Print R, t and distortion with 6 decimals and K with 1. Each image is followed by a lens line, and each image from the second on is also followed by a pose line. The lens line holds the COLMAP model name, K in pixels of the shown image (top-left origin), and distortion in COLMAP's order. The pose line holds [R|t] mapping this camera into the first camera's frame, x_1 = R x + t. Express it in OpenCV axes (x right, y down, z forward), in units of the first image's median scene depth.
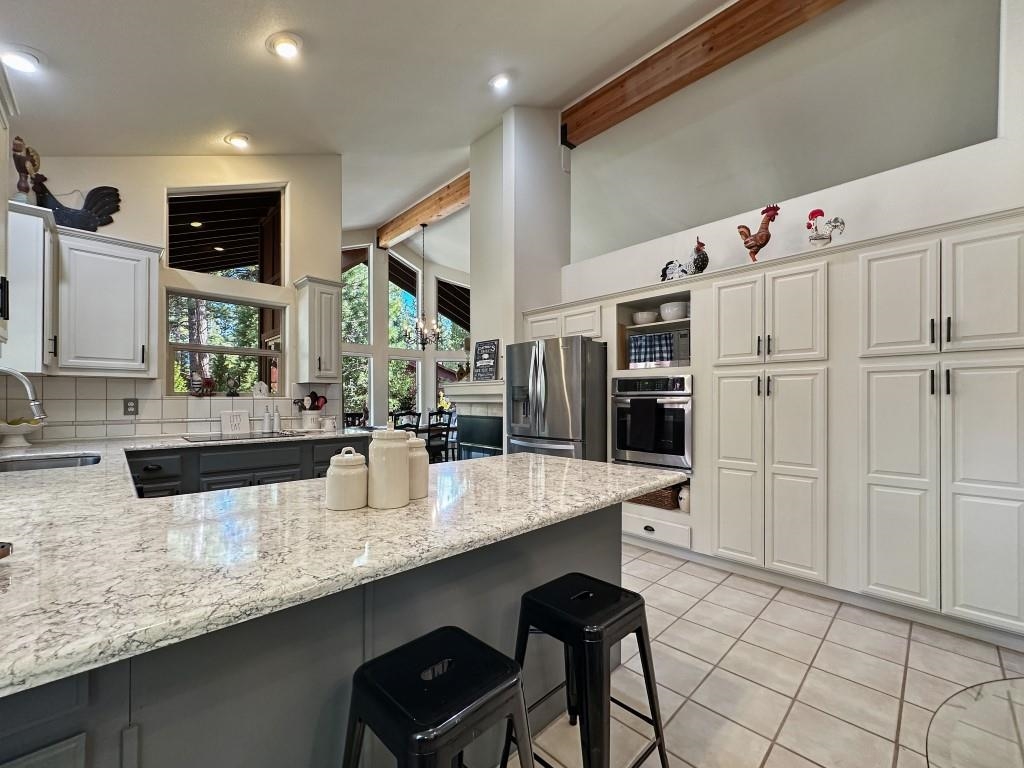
lens RADIAL K [[413.5, 0, 517.9], [0, 413.5, 400.8], [0, 0, 1]] dist [-0.003646, 0.001200]
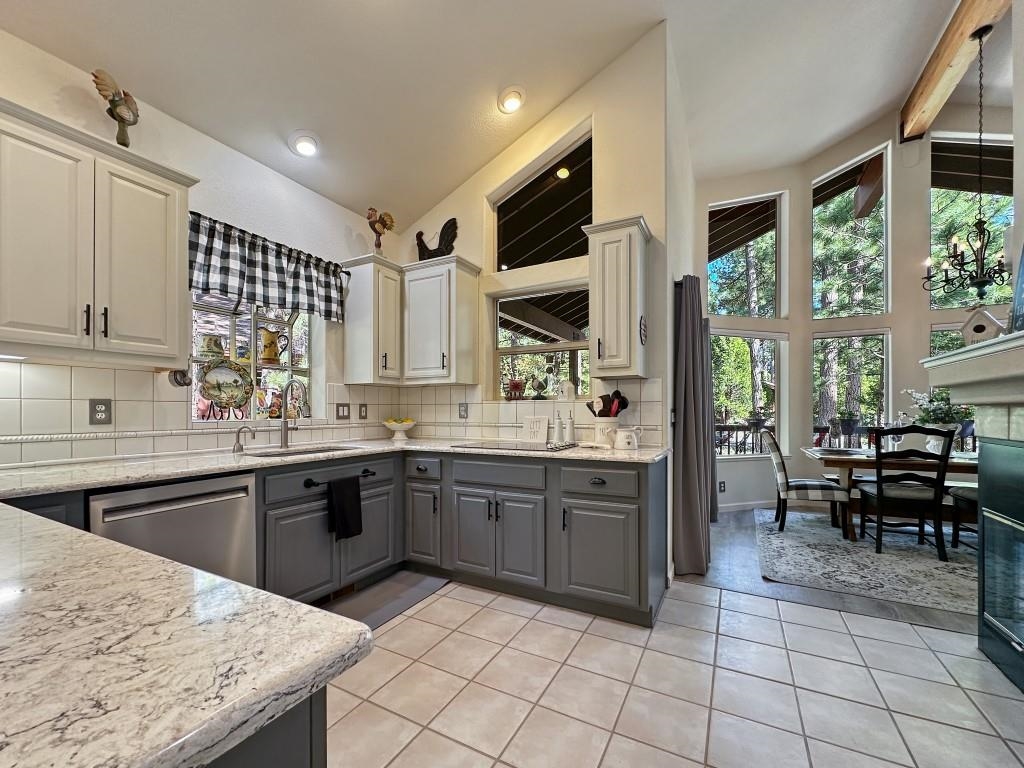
lens RADIAL K [[413.5, 0, 512.1], [0, 413.5, 416.2], [0, 0, 1]] dist [-0.003646, 0.001200]
pose [[0.294092, 0.012265, -0.955698, 0.137842], [0.006845, 0.999865, 0.014938, 0.011480], [0.955753, -0.010935, 0.293968, 0.670737]]
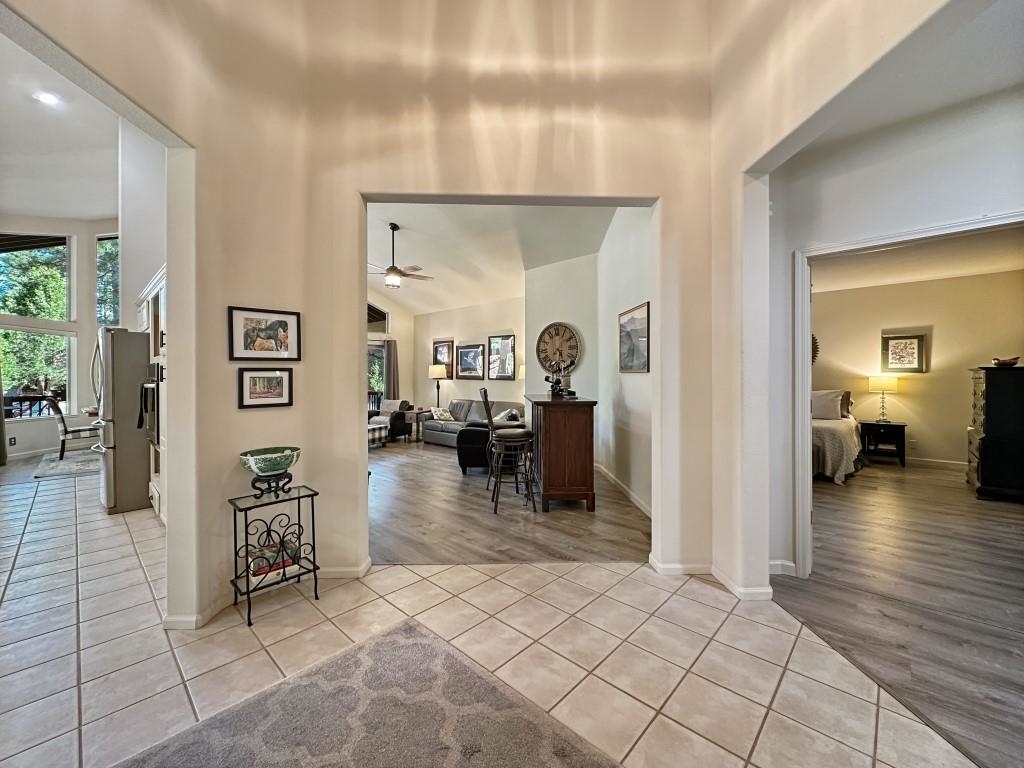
lens RADIAL K [[413.5, 0, 511.8], [0, 413.5, 377.6], [0, 0, 1]] dist [-0.003646, 0.001200]
pose [[0.999237, 0.001453, 0.039023, 1.146286], [-0.001690, 0.999980, 0.006034, -0.029110], [-0.039013, -0.006095, 0.999220, -0.151824]]
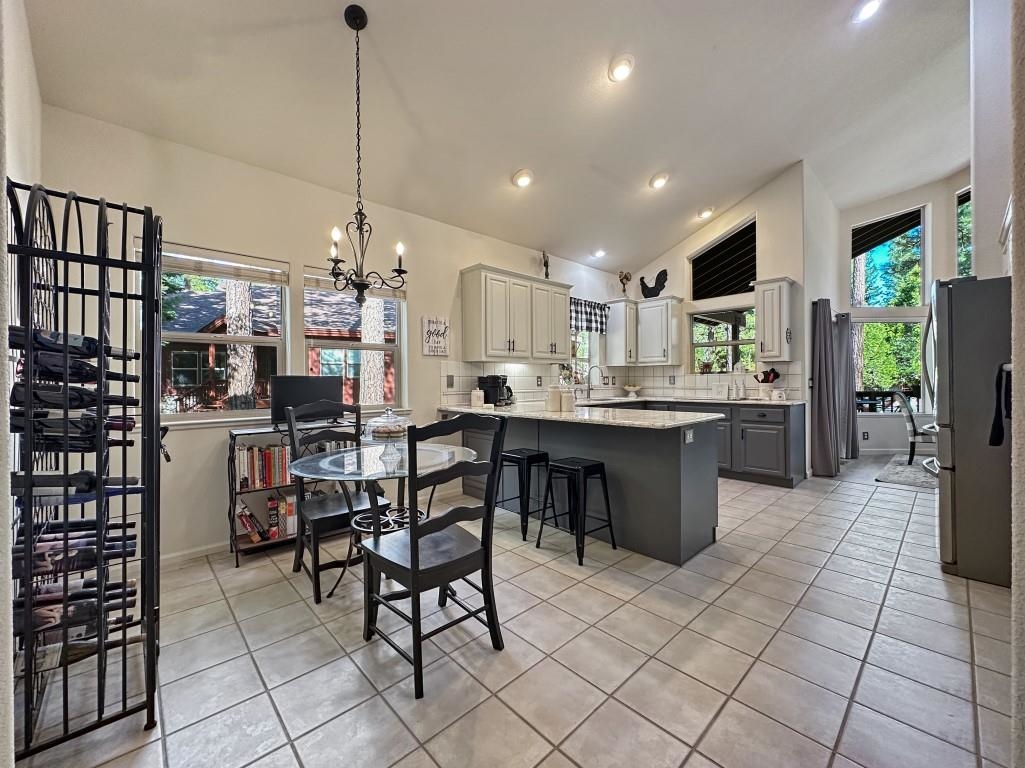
lens RADIAL K [[413.9, 0, 511.0], [0, 413.9, 380.4], [0, 0, 1]] dist [-0.003646, 0.001200]
pose [[-0.027686, 0.001025, -0.999616, 0.857966], [0.012540, 0.999921, 0.000678, 0.004935], [0.999538, -0.012517, -0.027696, 0.251079]]
